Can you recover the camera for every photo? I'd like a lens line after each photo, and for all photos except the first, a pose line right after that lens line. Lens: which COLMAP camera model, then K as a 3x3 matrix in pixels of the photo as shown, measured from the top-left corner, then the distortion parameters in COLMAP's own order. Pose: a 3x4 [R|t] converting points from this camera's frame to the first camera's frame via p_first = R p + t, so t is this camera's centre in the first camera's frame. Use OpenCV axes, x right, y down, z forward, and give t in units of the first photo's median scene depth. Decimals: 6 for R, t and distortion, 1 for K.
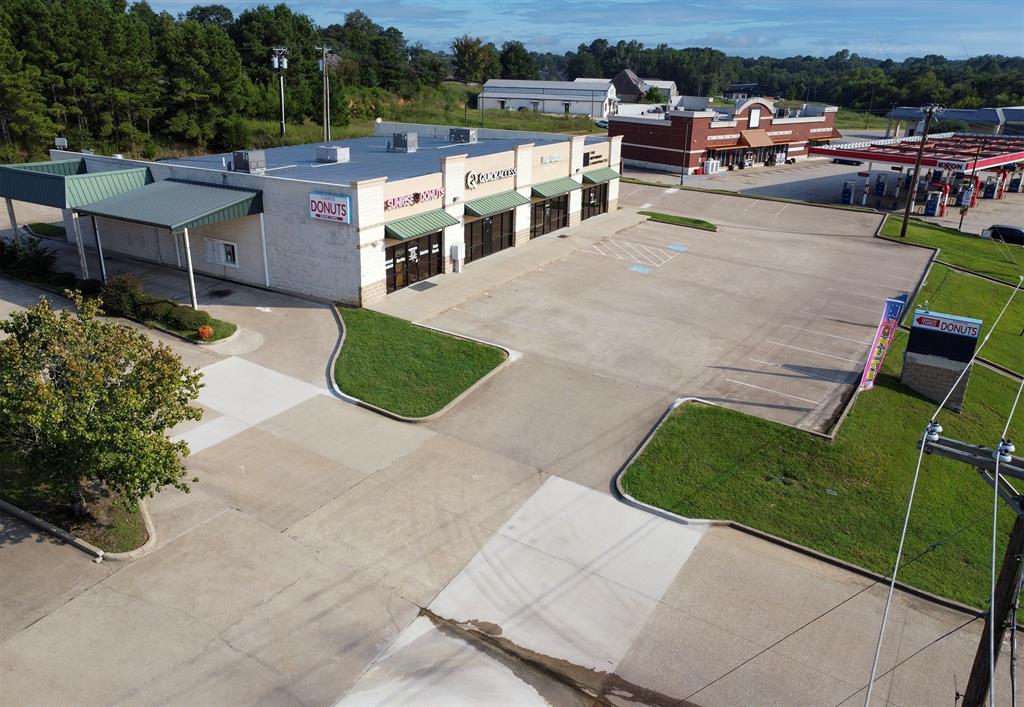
lens RADIAL K [[794.1, 0, 511.9], [0, 794.1, 329.7], [0, 0, 1]] dist [-0.256601, 0.440939]
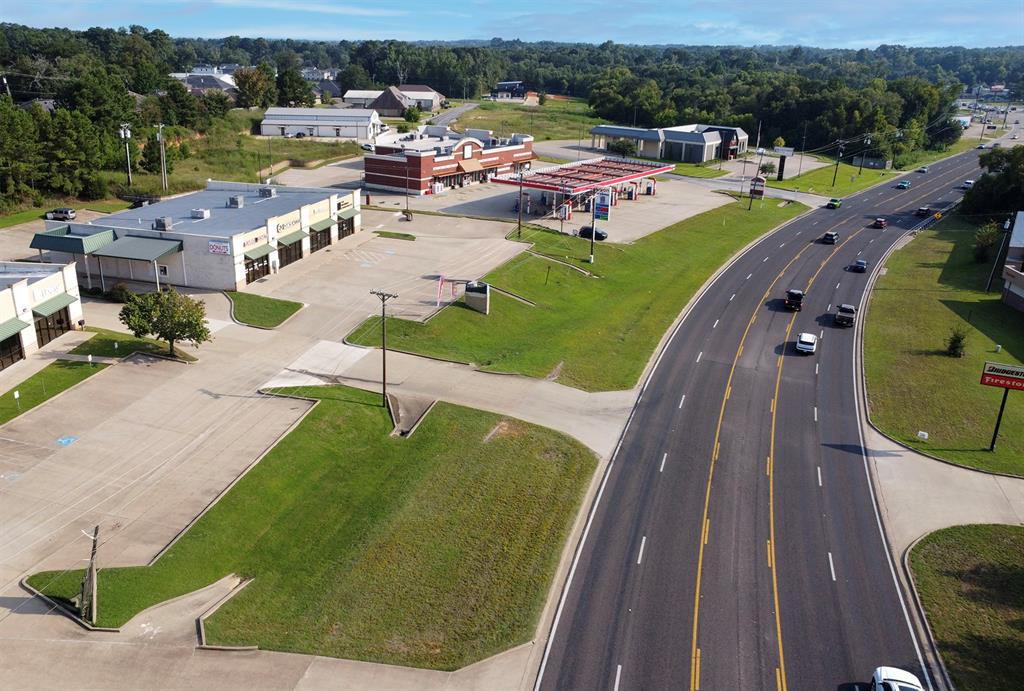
lens RADIAL K [[873.7, 0, 508.5], [0, 873.7, 349.2], [0, 0, 1]] dist [-0.288562, 0.566221]
pose [[0.969889, -0.079007, 0.230376, -0.009907], [0.073744, 0.996783, 0.031383, 0.090574], [-0.232114, -0.013449, 0.972596, -1.195538]]
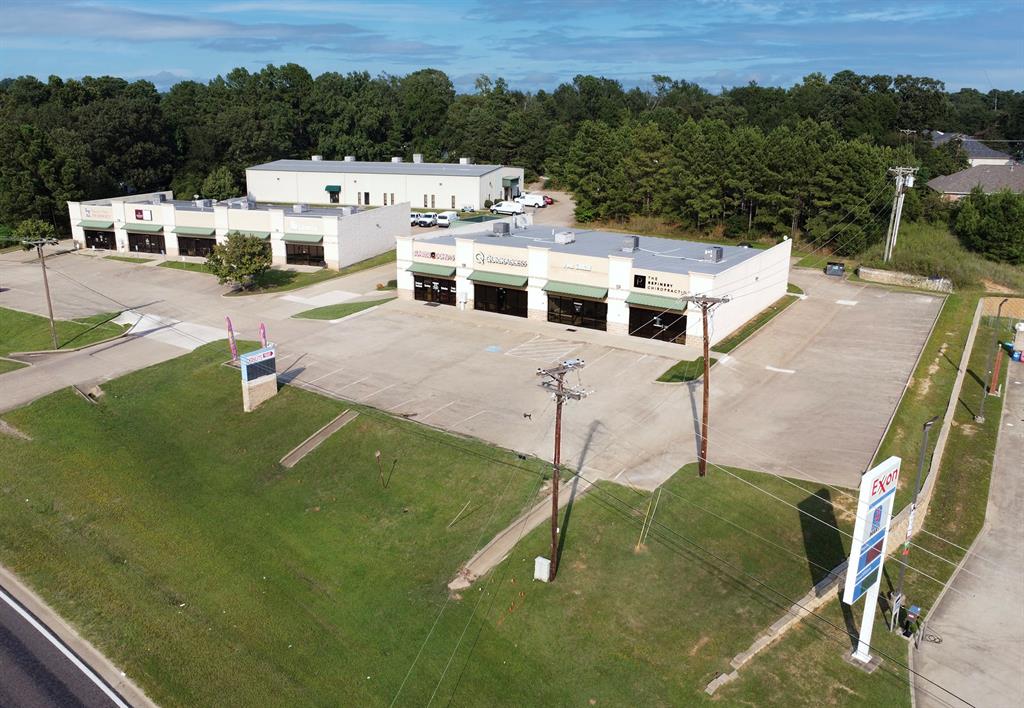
lens RADIAL K [[807.2, 0, 494.3], [0, 807.2, 371.0], [0, 0, 1]] dist [-0.212728, 0.339580]
pose [[-0.053704, 0.290055, -0.955502, 1.418027], [-0.339304, 0.894647, 0.290653, -0.423167], [0.939142, 0.339815, 0.050371, 0.923721]]
